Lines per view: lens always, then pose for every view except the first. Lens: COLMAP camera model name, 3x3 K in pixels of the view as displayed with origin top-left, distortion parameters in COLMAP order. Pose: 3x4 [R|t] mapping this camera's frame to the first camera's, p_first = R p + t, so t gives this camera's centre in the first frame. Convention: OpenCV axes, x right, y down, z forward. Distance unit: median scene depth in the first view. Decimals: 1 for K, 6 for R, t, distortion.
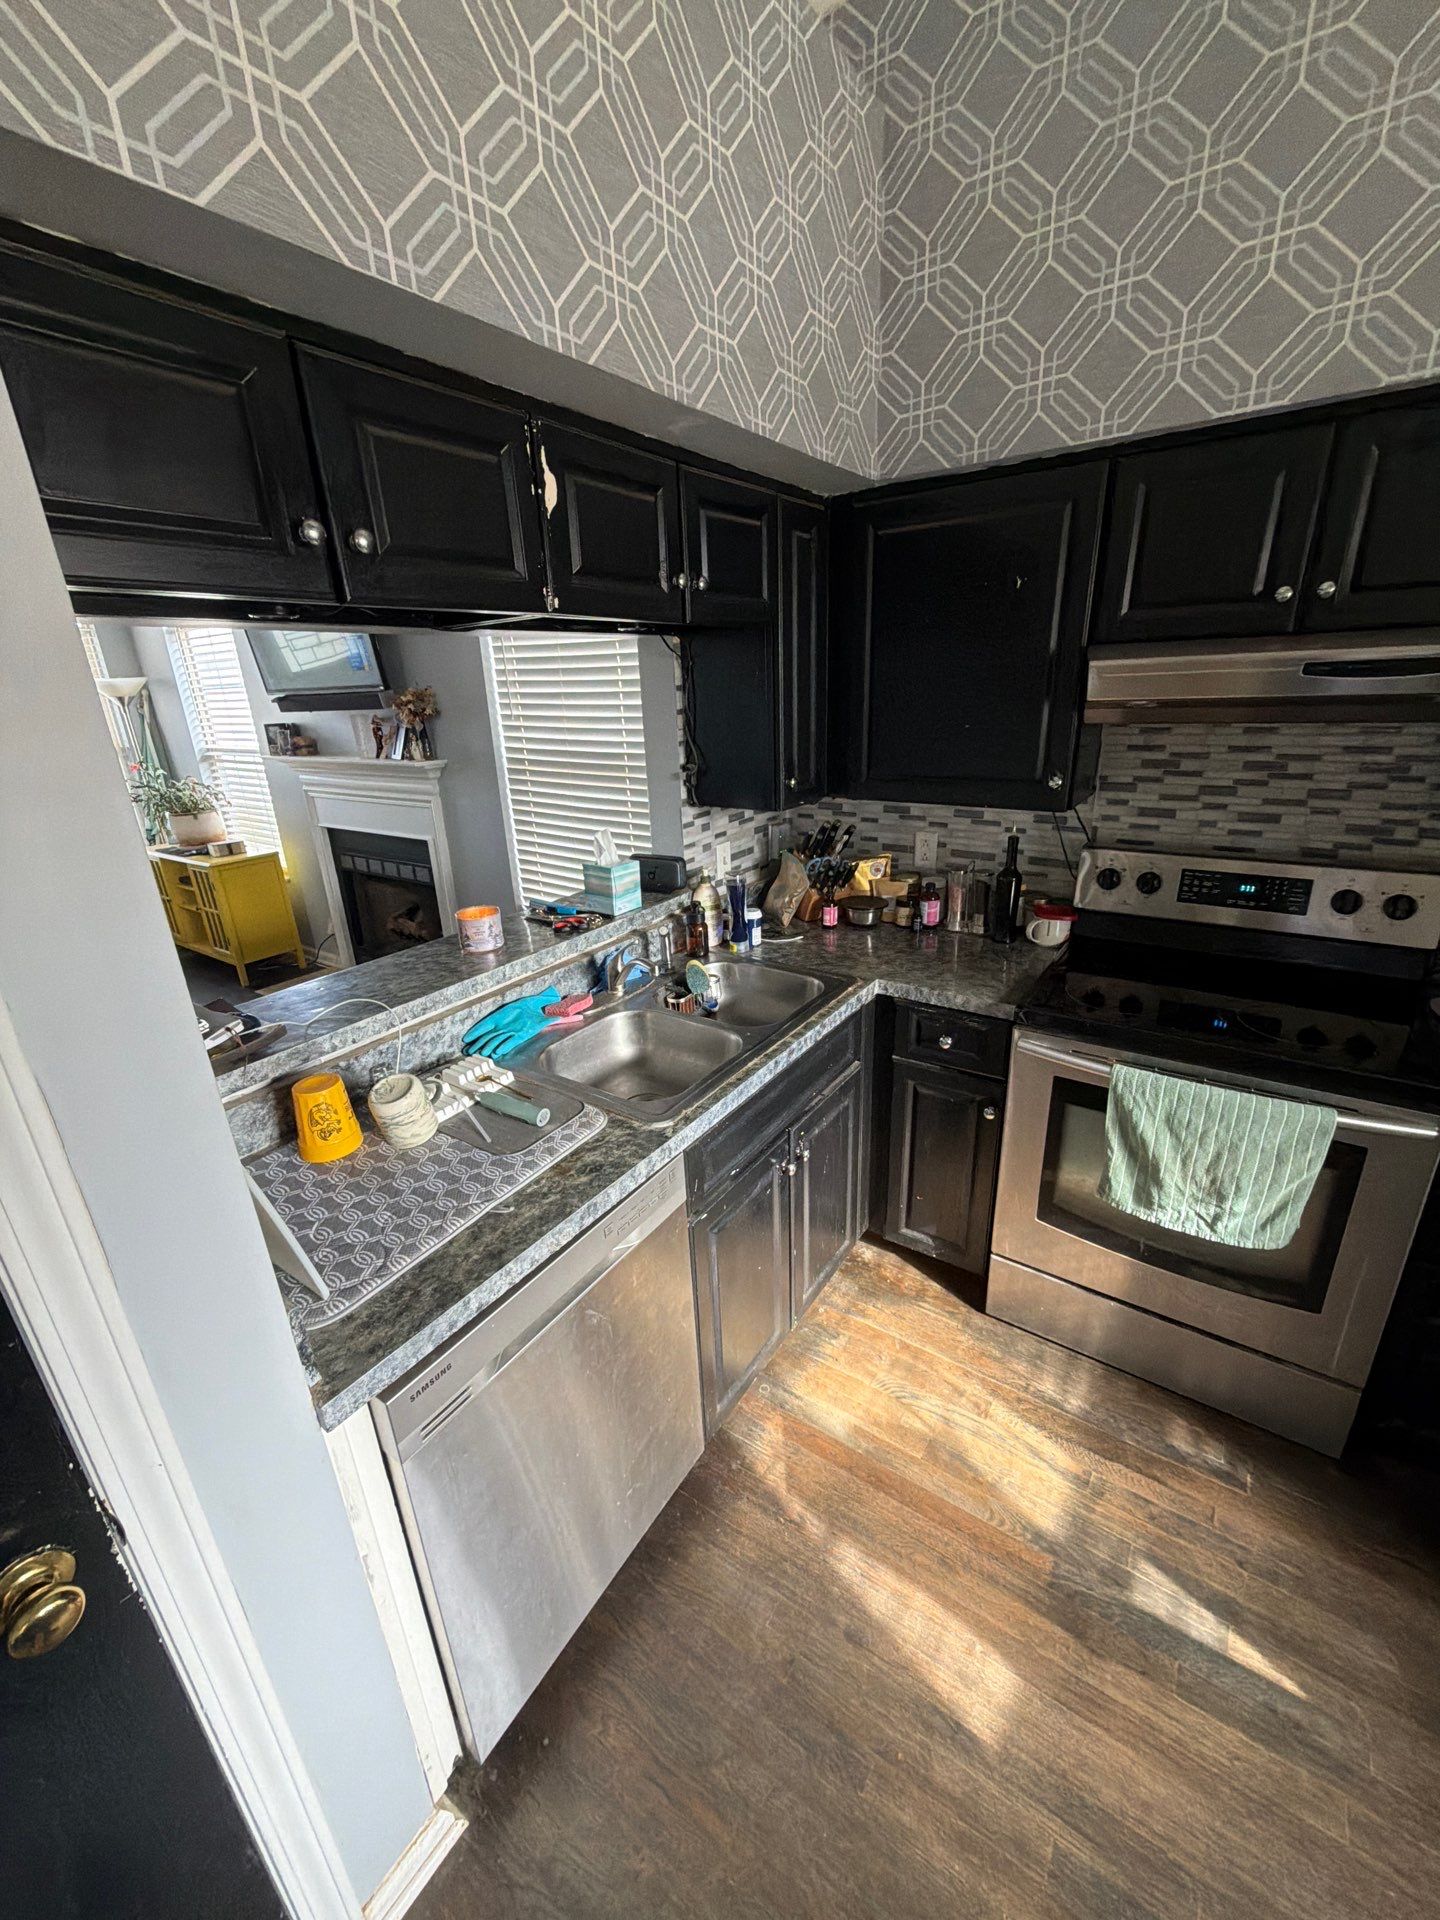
lens RADIAL K [[762.2, 0, 719.3], [0, 762.2, 962.6], [0, 0, 1]] dist [0.000502, 0.000015]
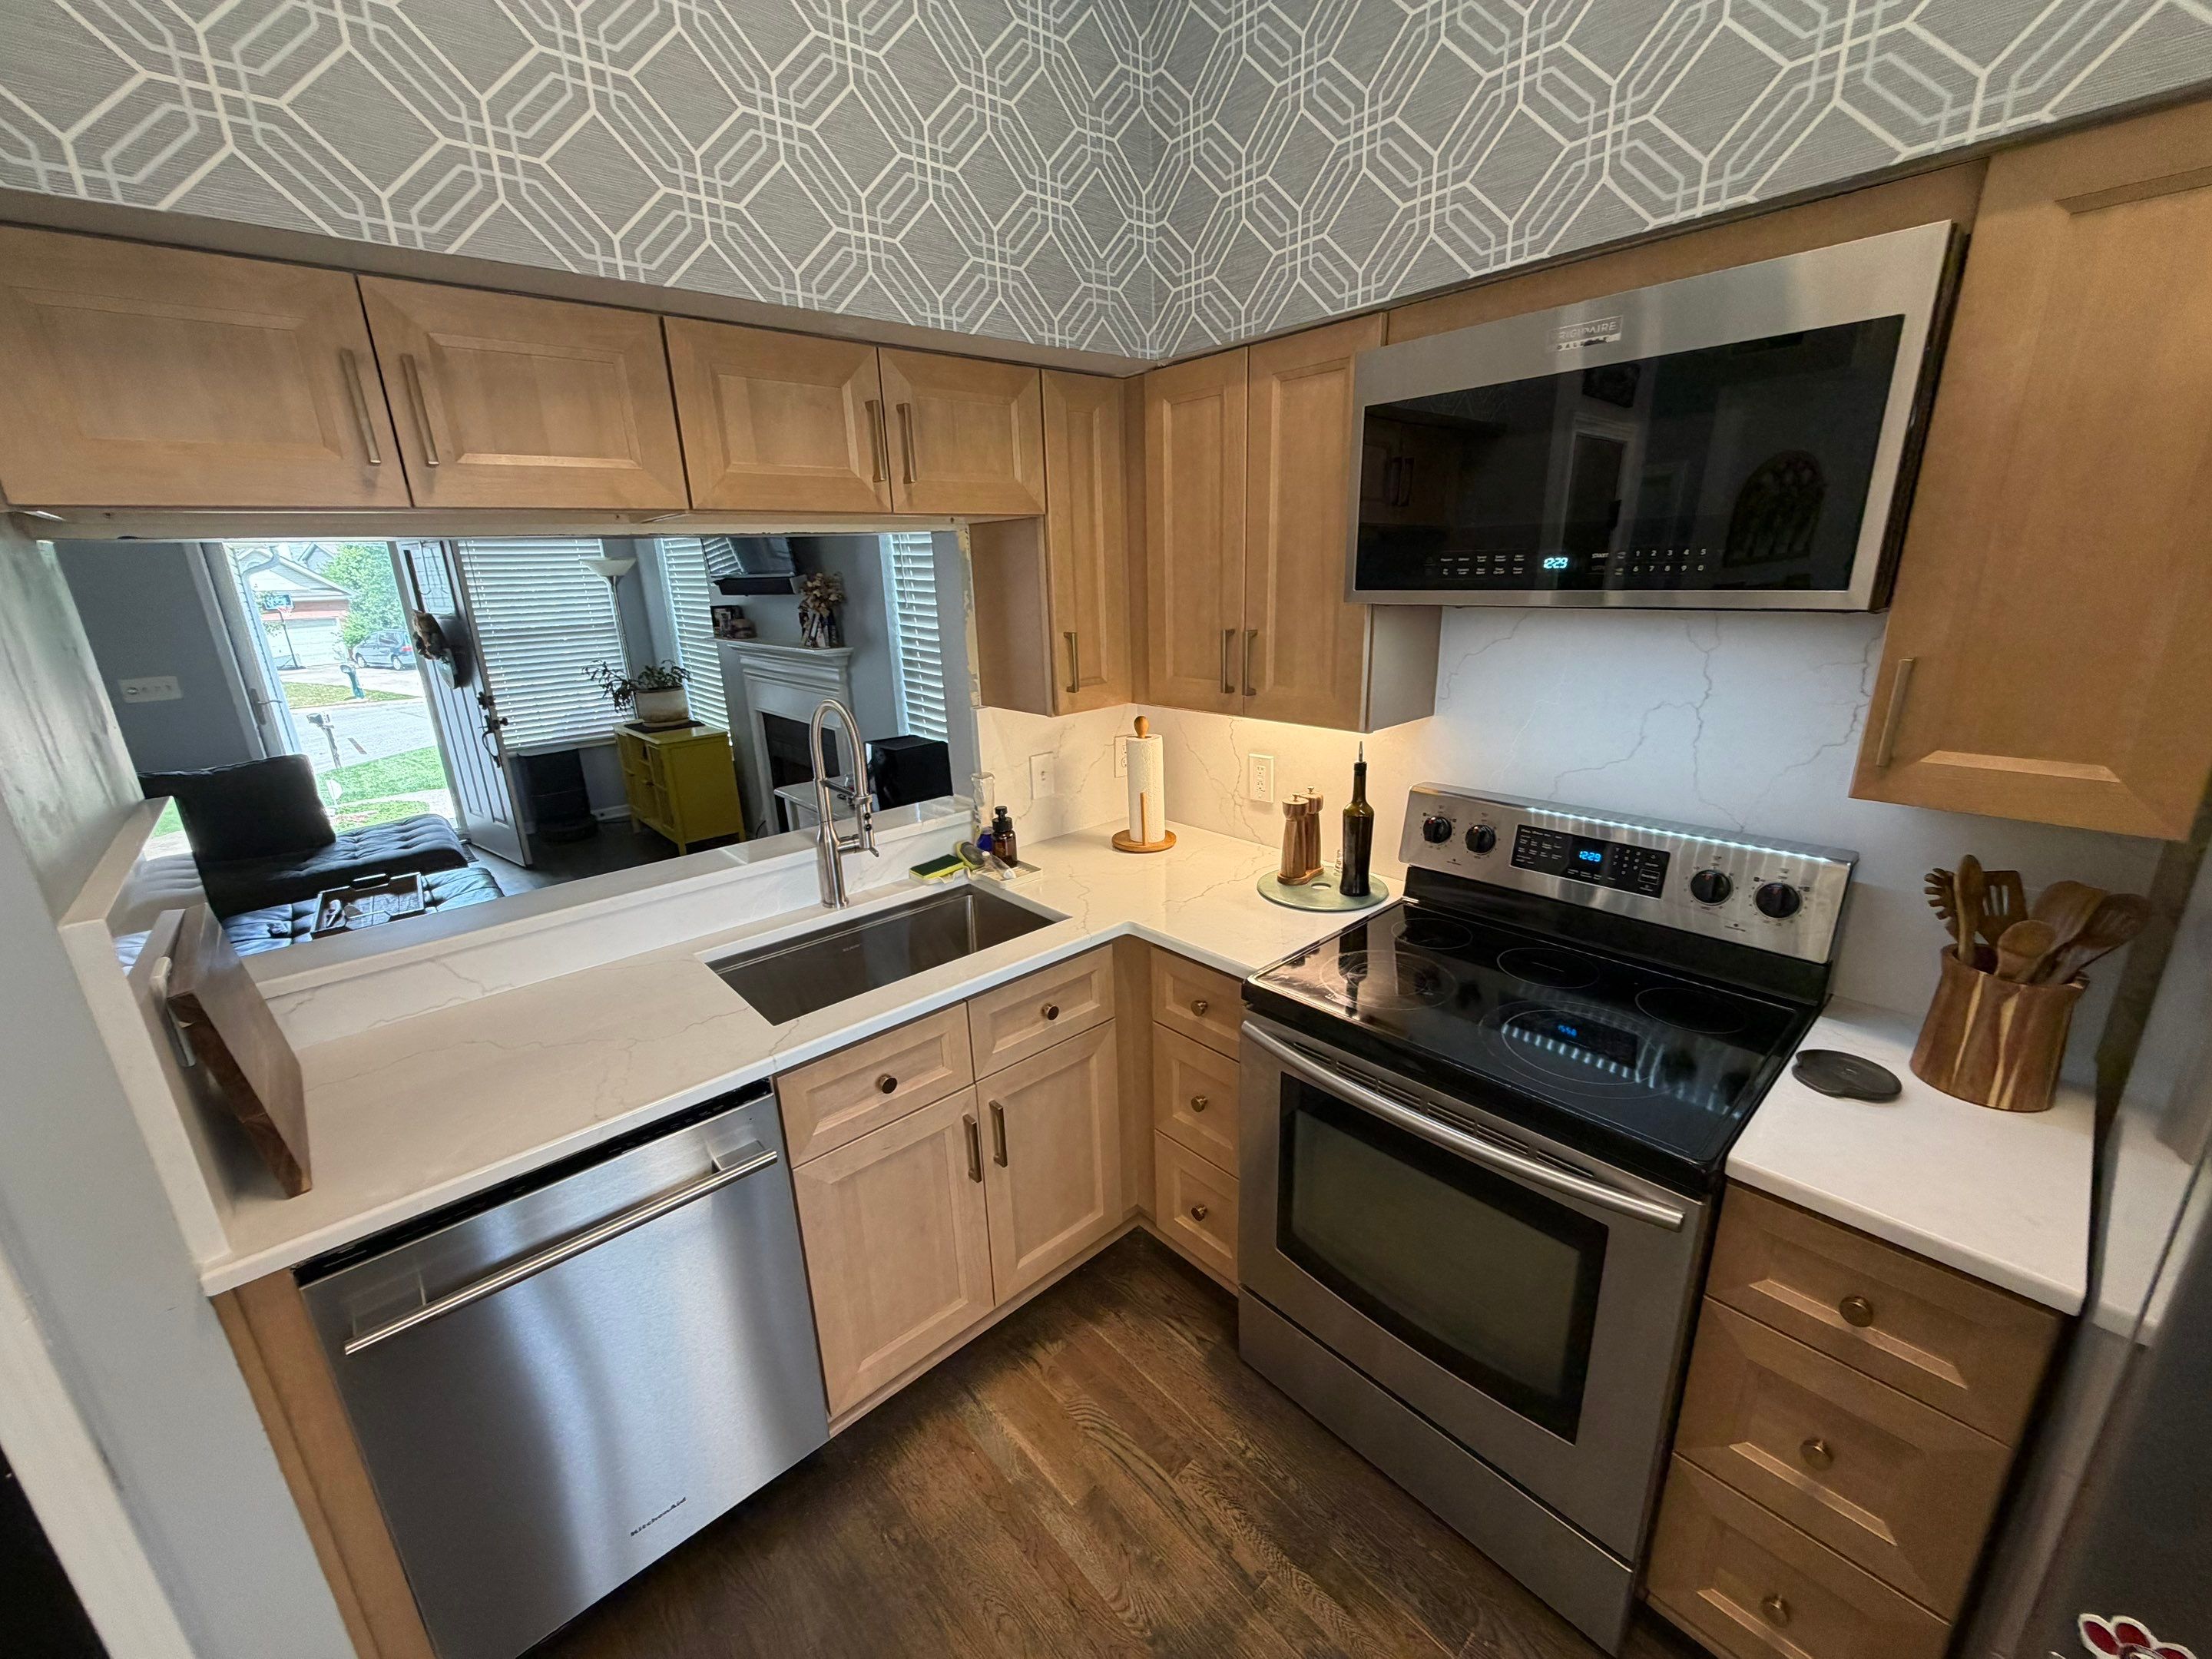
lens RADIAL K [[879.3, 0, 1102.5], [0, 879.3, 829.7], [0, 0, 1]] dist [0.000088, -0.000031]
pose [[0.971602, 0.072578, -0.225214, 0.467230], [-0.083139, 0.995822, -0.037757, -0.054504], [0.221532, 0.055408, 0.973578, 0.029927]]
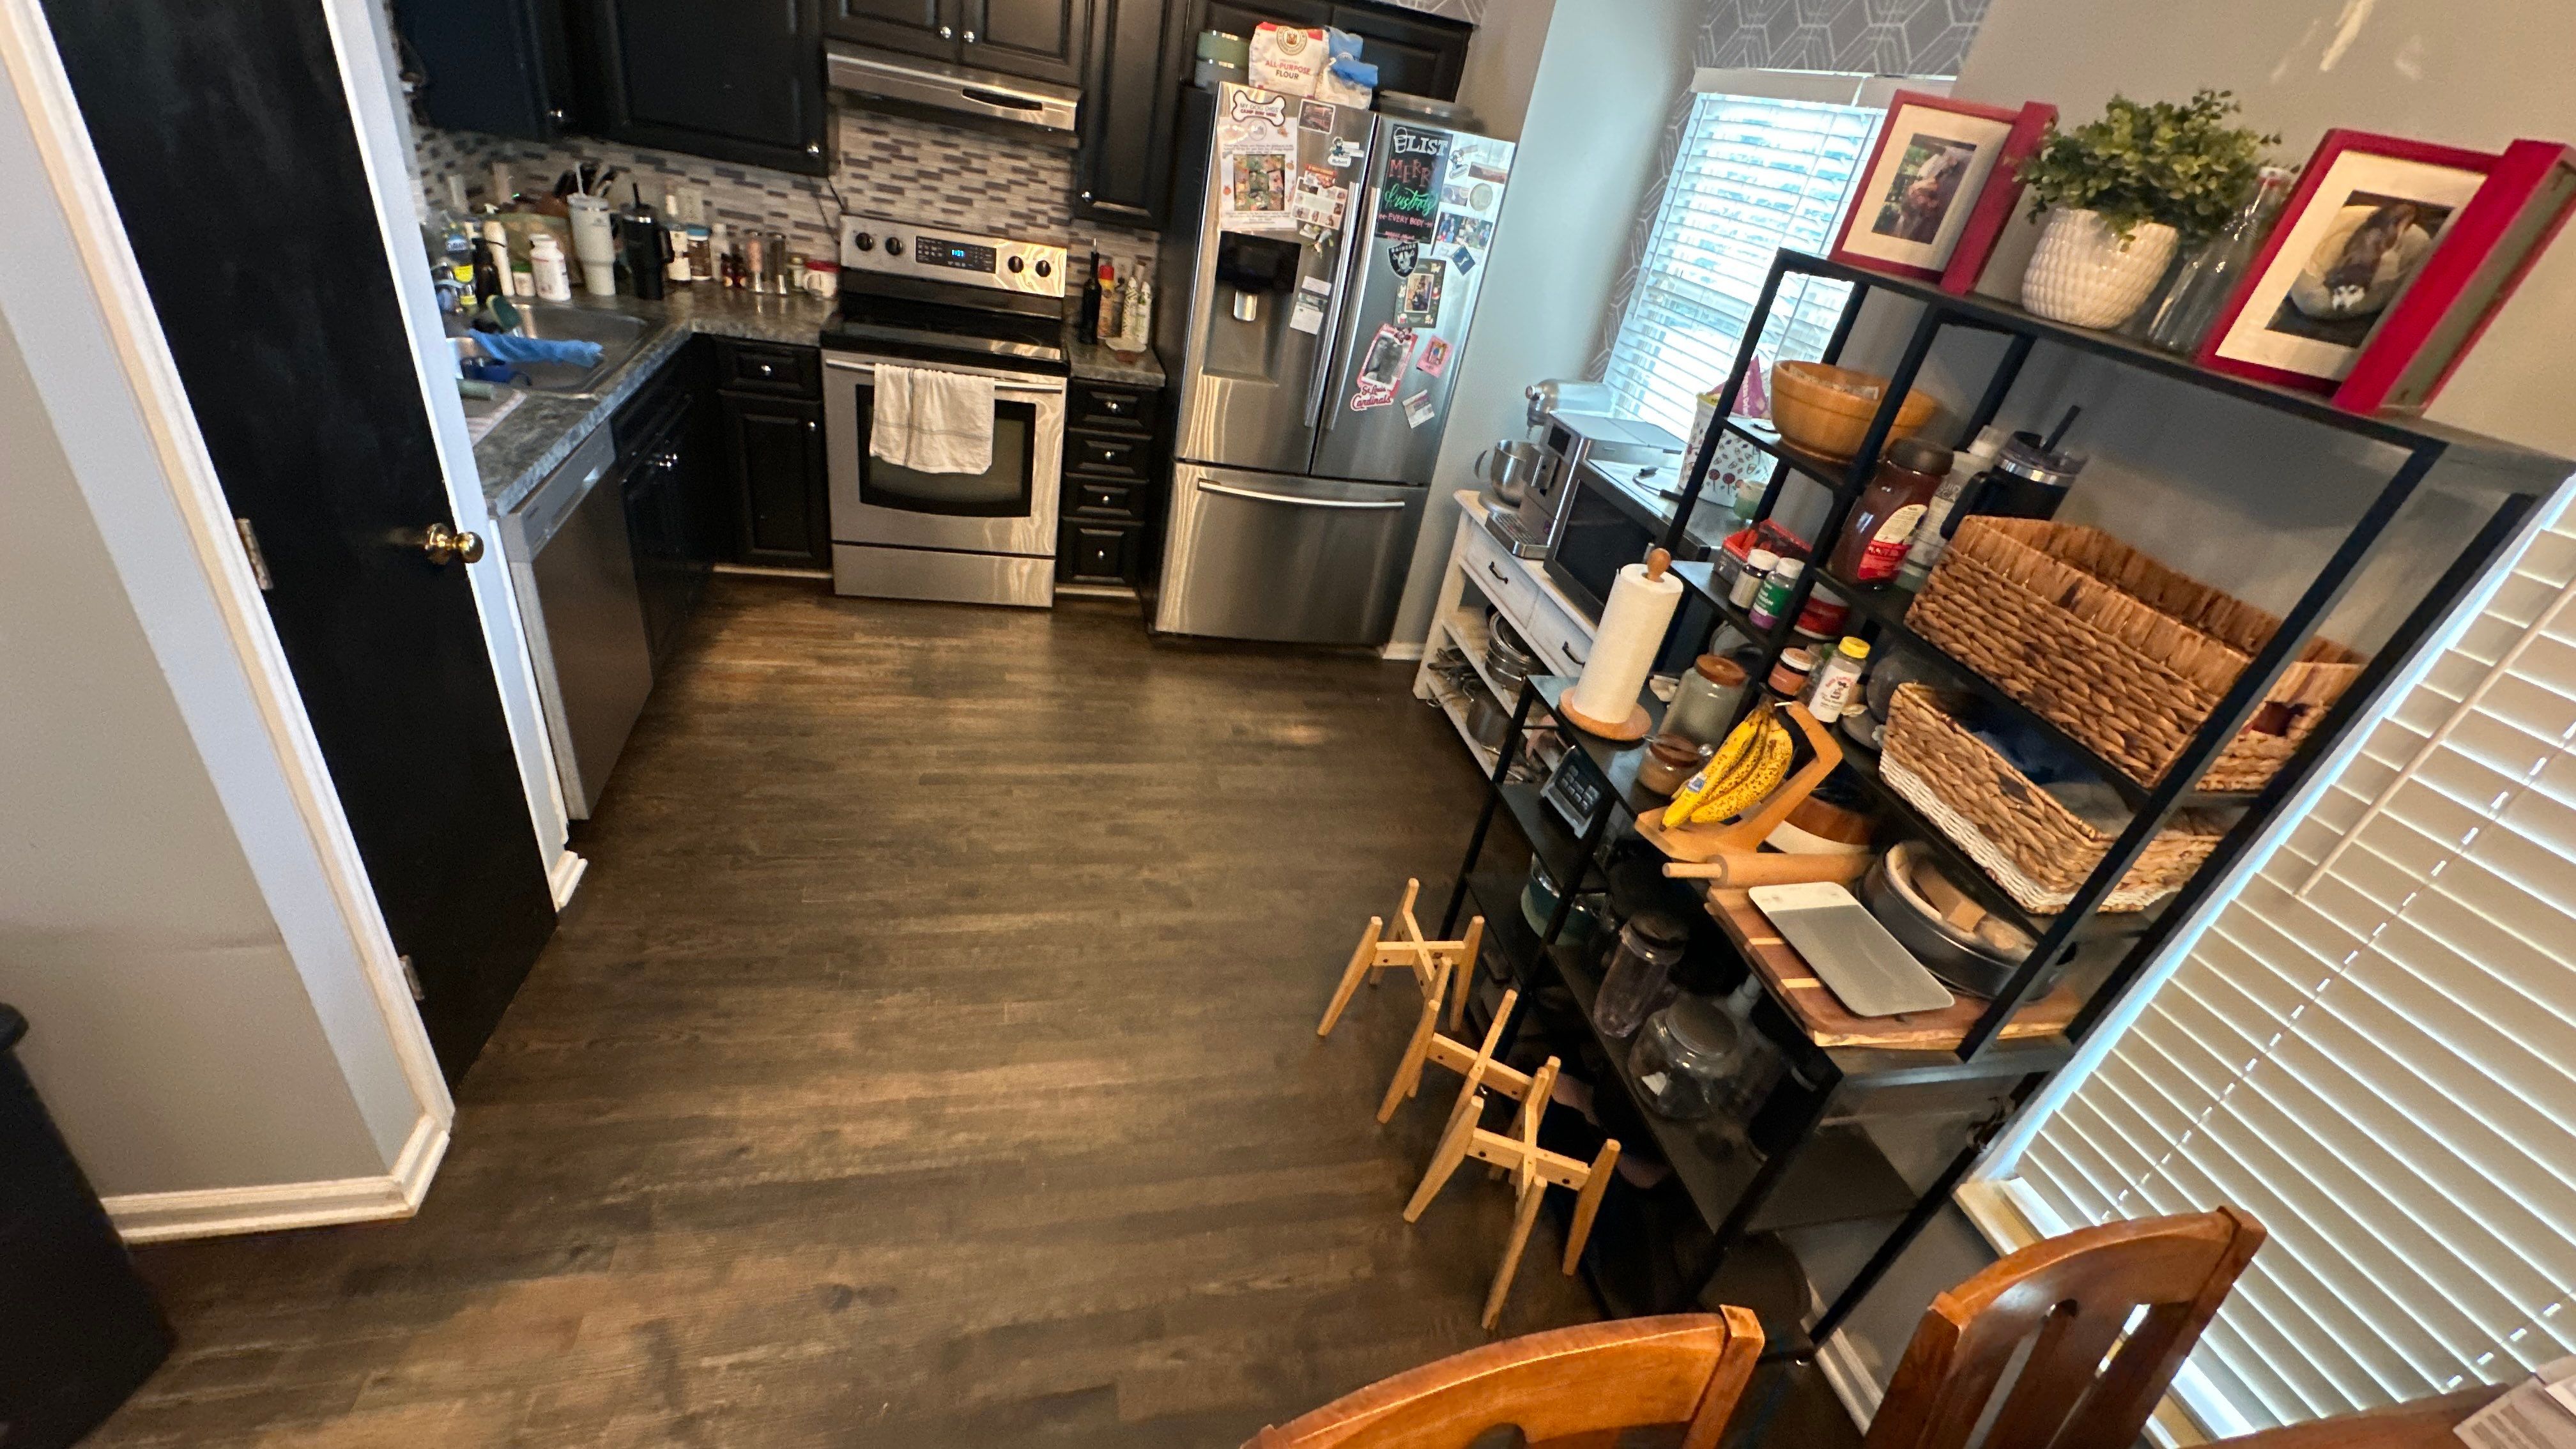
lens RADIAL K [[1025.8, 0, 1285.1], [0, 1025.8, 717.2], [0, 0, 1]] dist [-0.011820, 0.009510]
pose [[0.648441, -0.253665, 0.717759, -0.573650], [0.061799, 0.957279, 0.282484, 0.262401], [-0.758752, -0.138818, 0.636415, -0.910581]]
